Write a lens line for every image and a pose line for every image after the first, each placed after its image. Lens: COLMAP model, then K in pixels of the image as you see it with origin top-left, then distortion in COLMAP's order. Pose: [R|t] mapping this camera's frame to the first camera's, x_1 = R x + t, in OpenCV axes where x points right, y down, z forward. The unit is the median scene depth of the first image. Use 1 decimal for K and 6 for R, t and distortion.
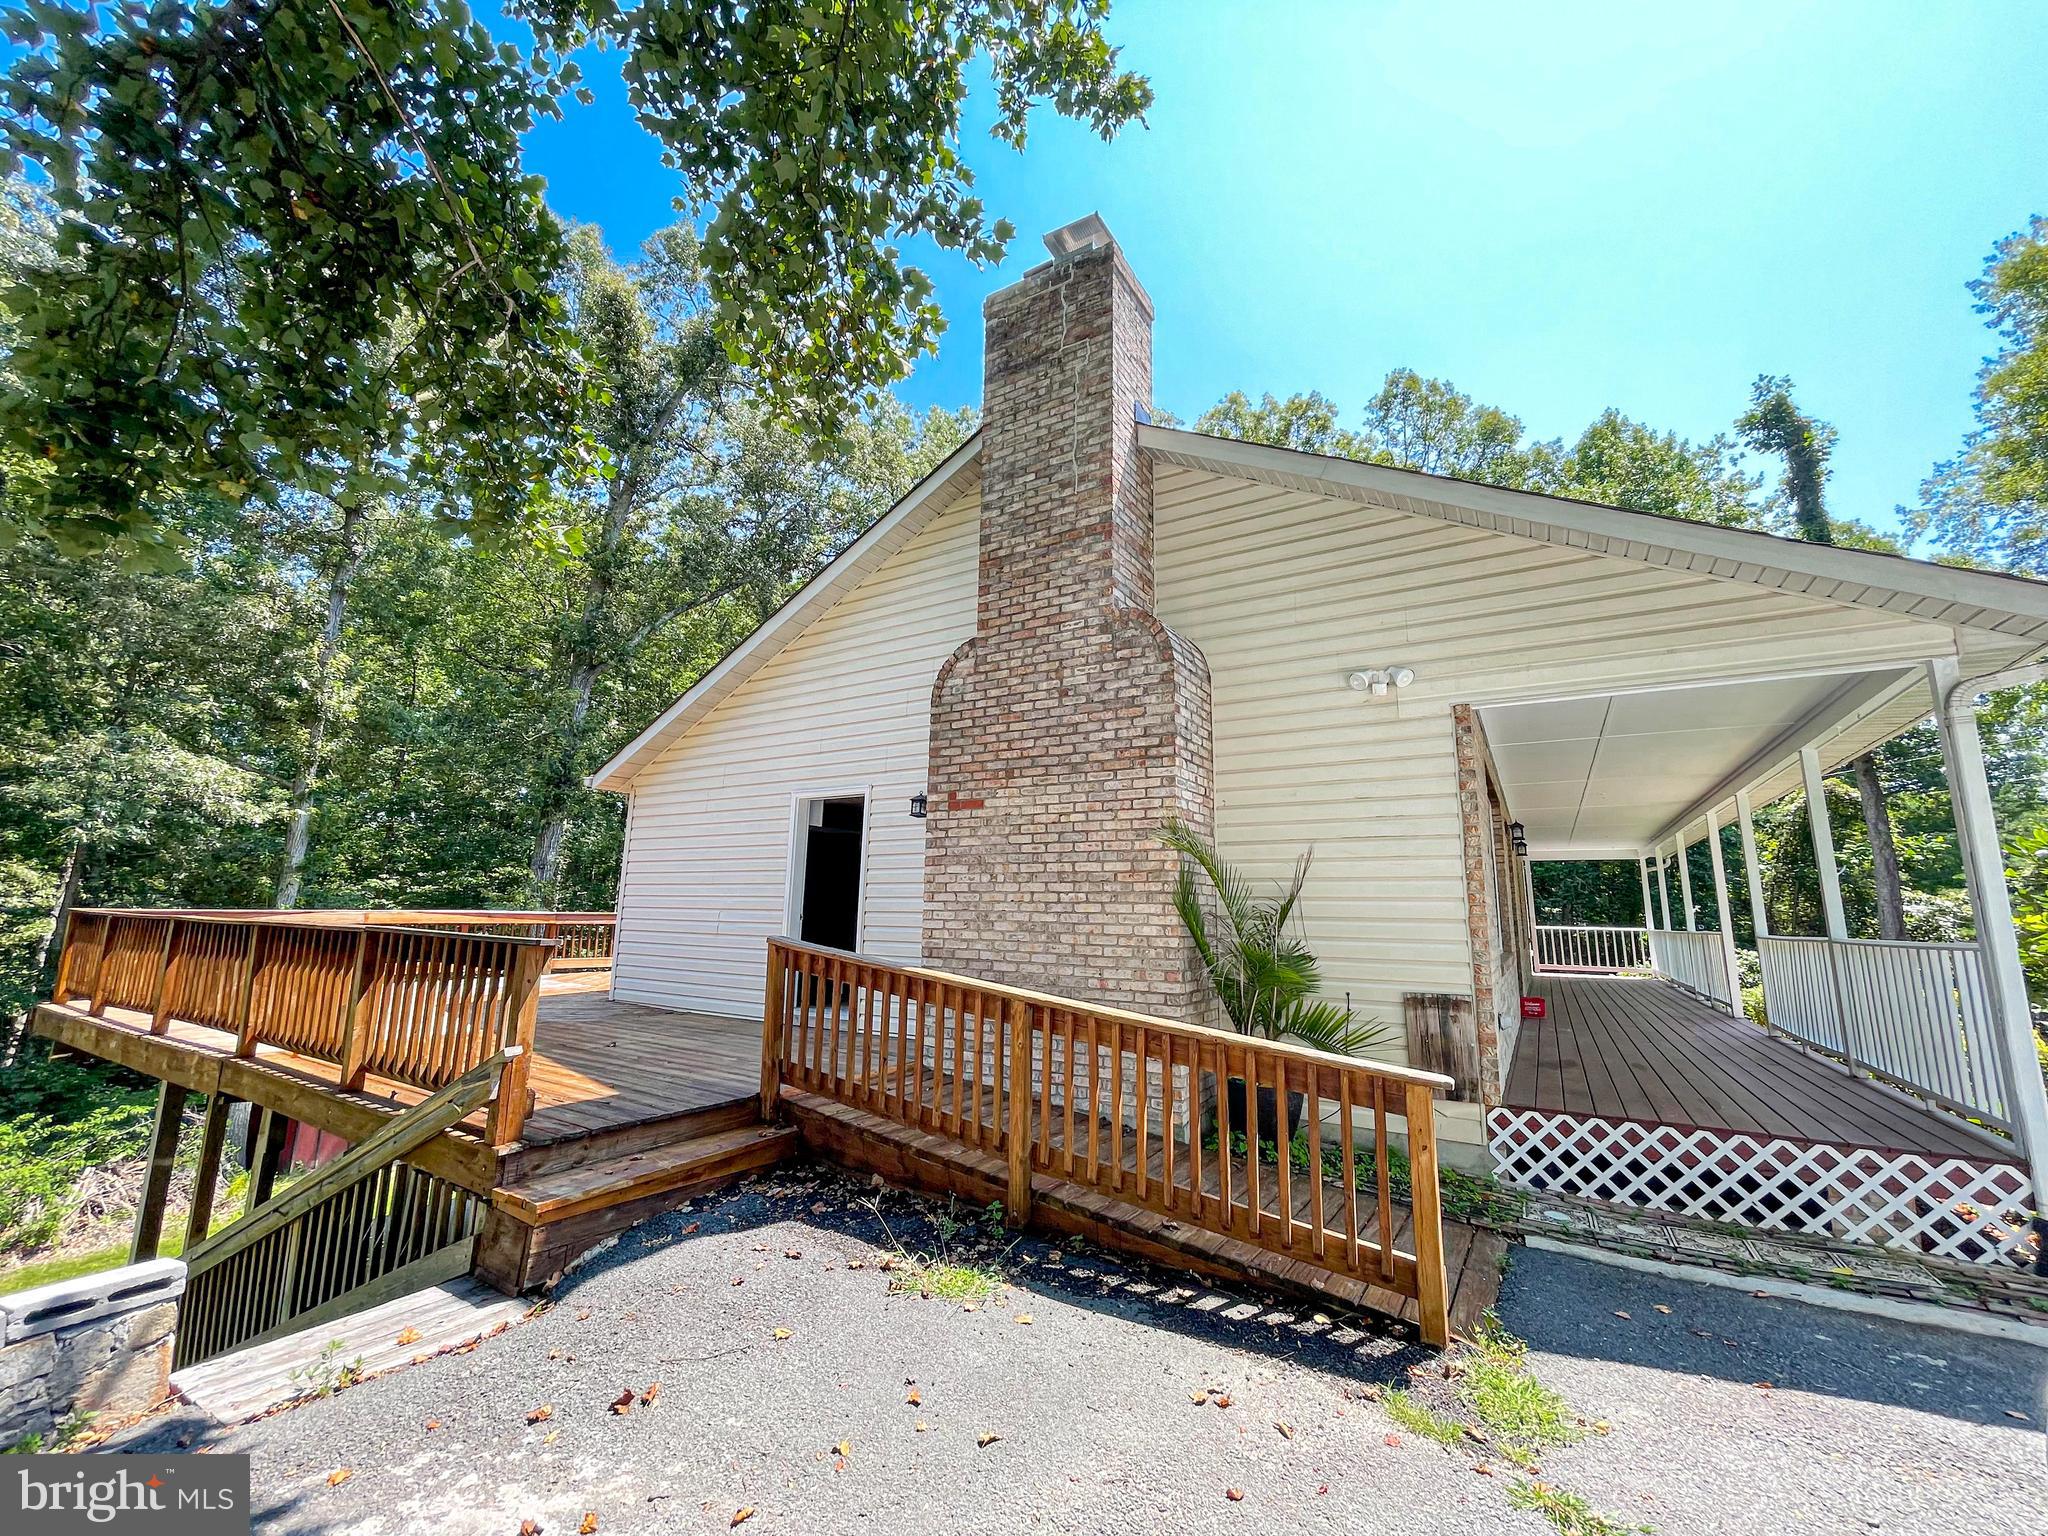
lens RADIAL K [[829.2, 0, 1020.2], [0, 829.2, 759.2], [0, 0, 1]] dist [-0.000124, -0.000273]
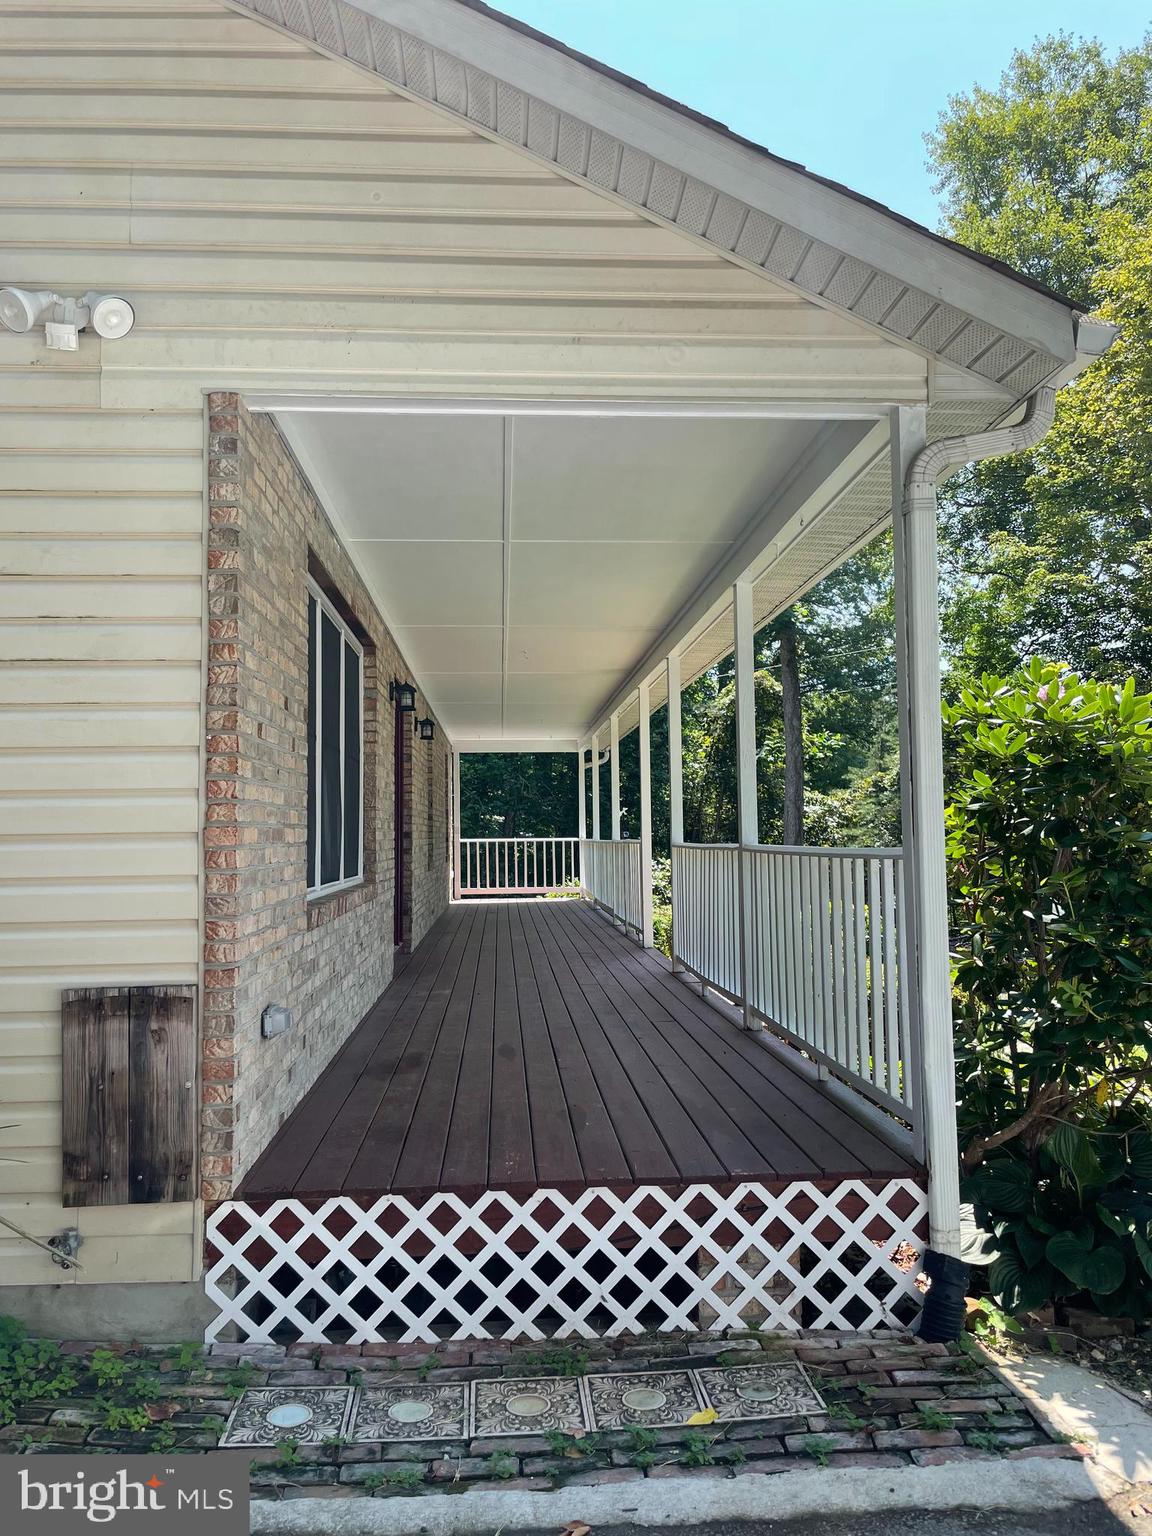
lens RADIAL K [[1168.5, 0, 576.8], [0, 1168.5, 756.7], [0, 0, 1]] dist [0.092742, -0.005322]
pose [[0.812862, 0.009589, 0.582378, 0.292824], [-0.078860, 0.992470, 0.093728, 0.061351], [-0.577093, -0.122114, 0.807497, 0.294176]]
